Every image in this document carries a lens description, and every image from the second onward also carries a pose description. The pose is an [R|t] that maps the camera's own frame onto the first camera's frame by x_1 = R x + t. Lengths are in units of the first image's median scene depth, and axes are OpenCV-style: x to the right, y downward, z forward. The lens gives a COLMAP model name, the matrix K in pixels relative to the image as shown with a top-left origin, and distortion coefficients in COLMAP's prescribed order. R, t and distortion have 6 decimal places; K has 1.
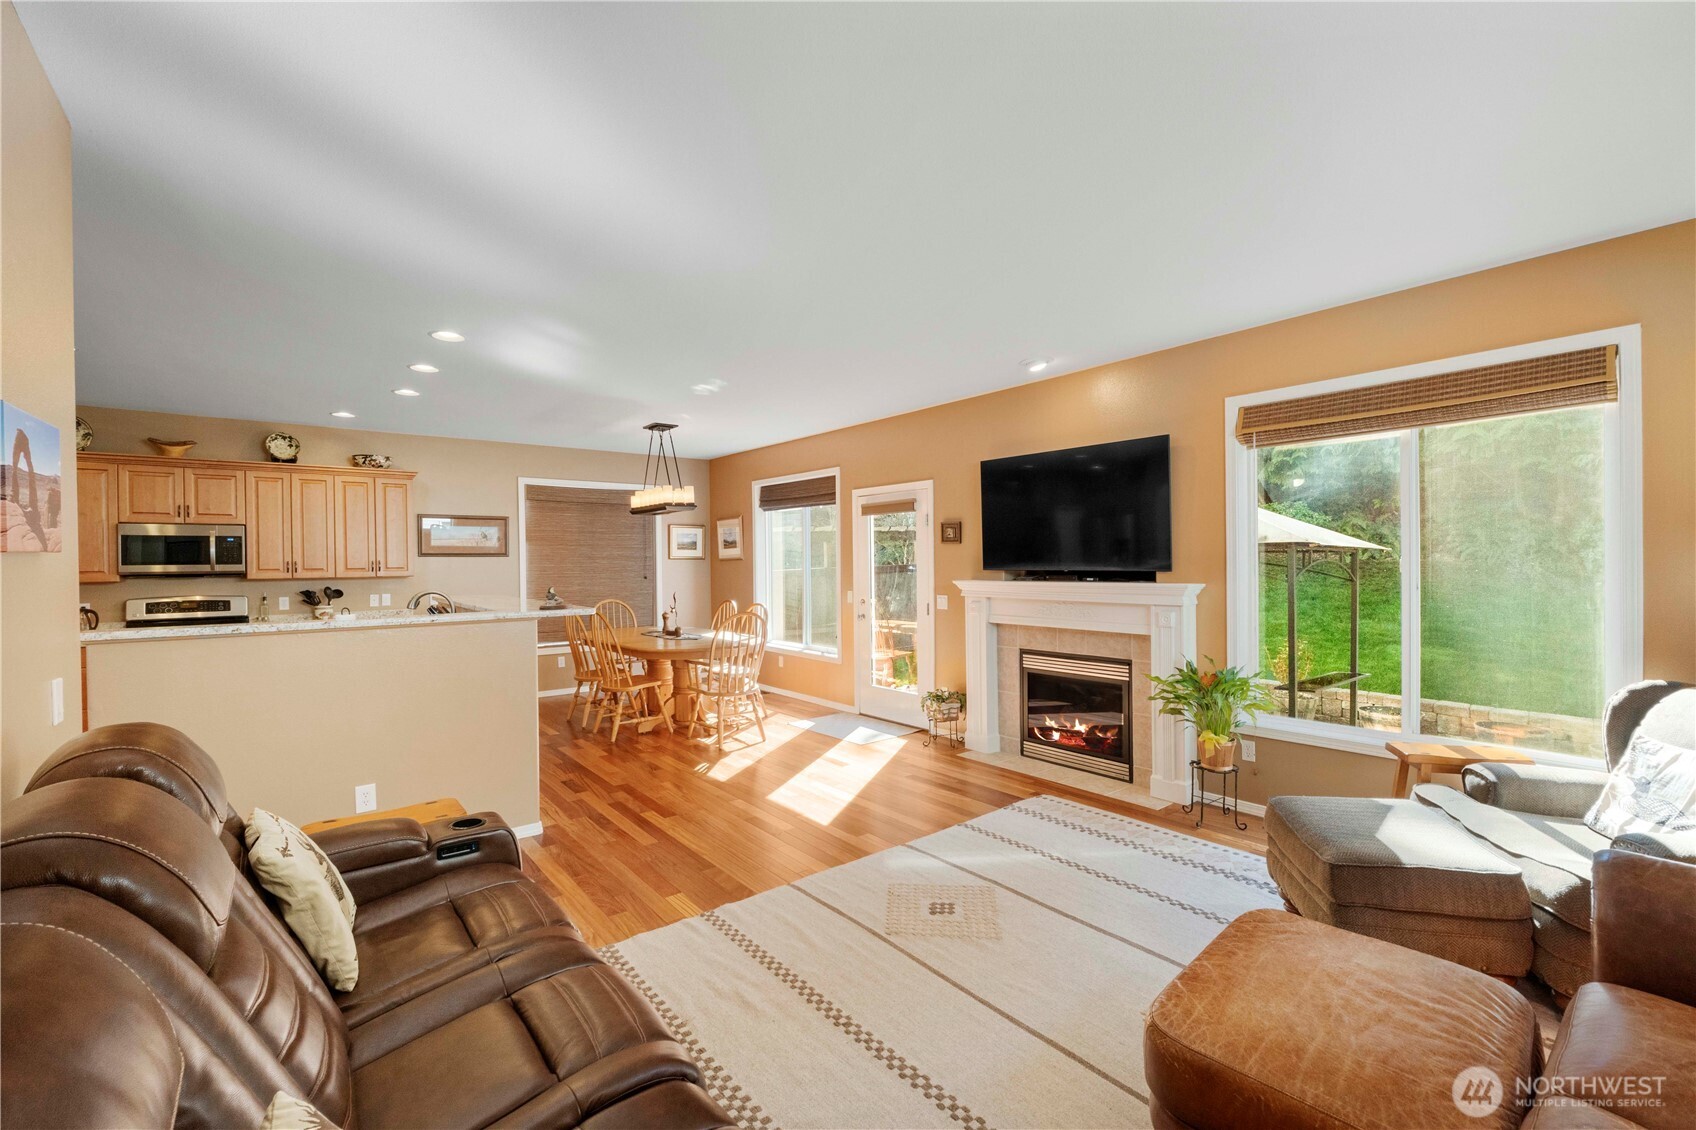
lens RADIAL K [[715.5, 0, 853.4], [0, 715.5, 566.1], [0, 0, 1]] dist [-0.008839, -0.001288]
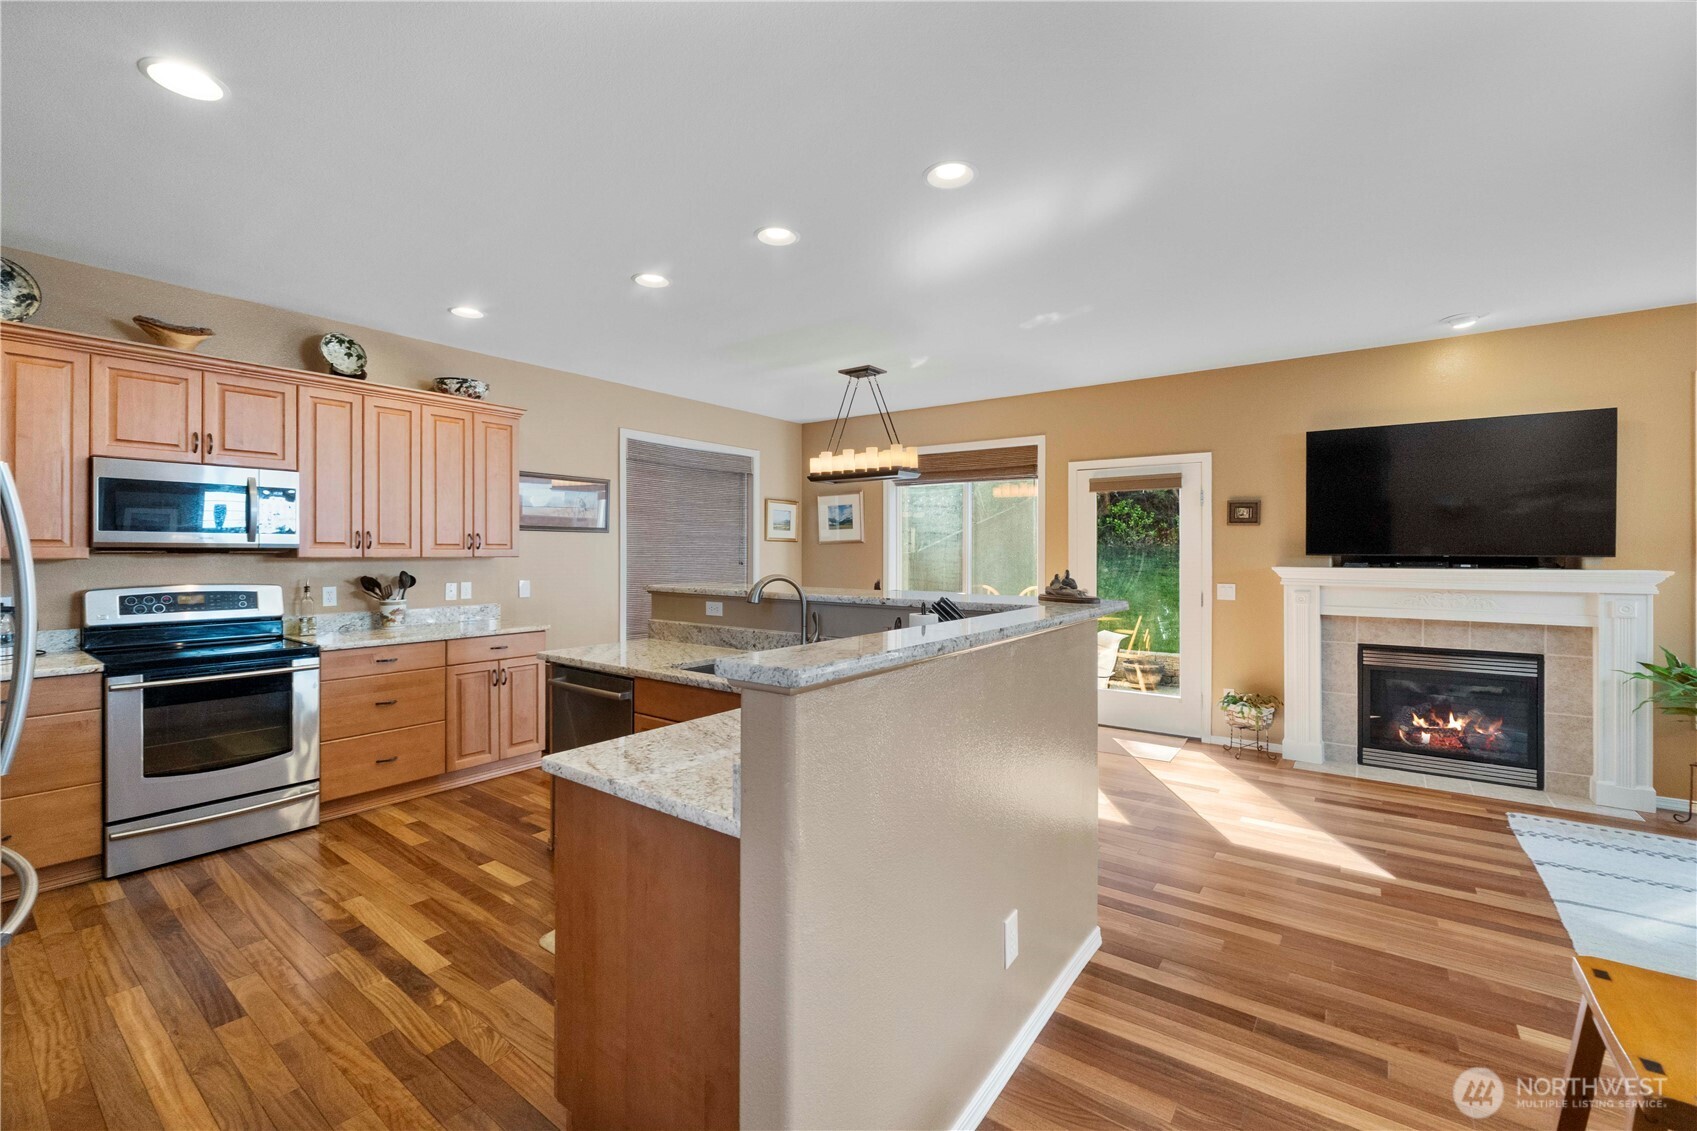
lens RADIAL K [[715.9, 0, 848.0], [0, 715.9, 549.5], [0, 0, 1]] dist [-0.008839, -0.001288]
pose [[0.968169, 0.013098, 0.249955, -0.580951], [-0.010088, 0.999860, -0.013319, 0.015801], [-0.250094, 0.010373, 0.968166, 0.289814]]
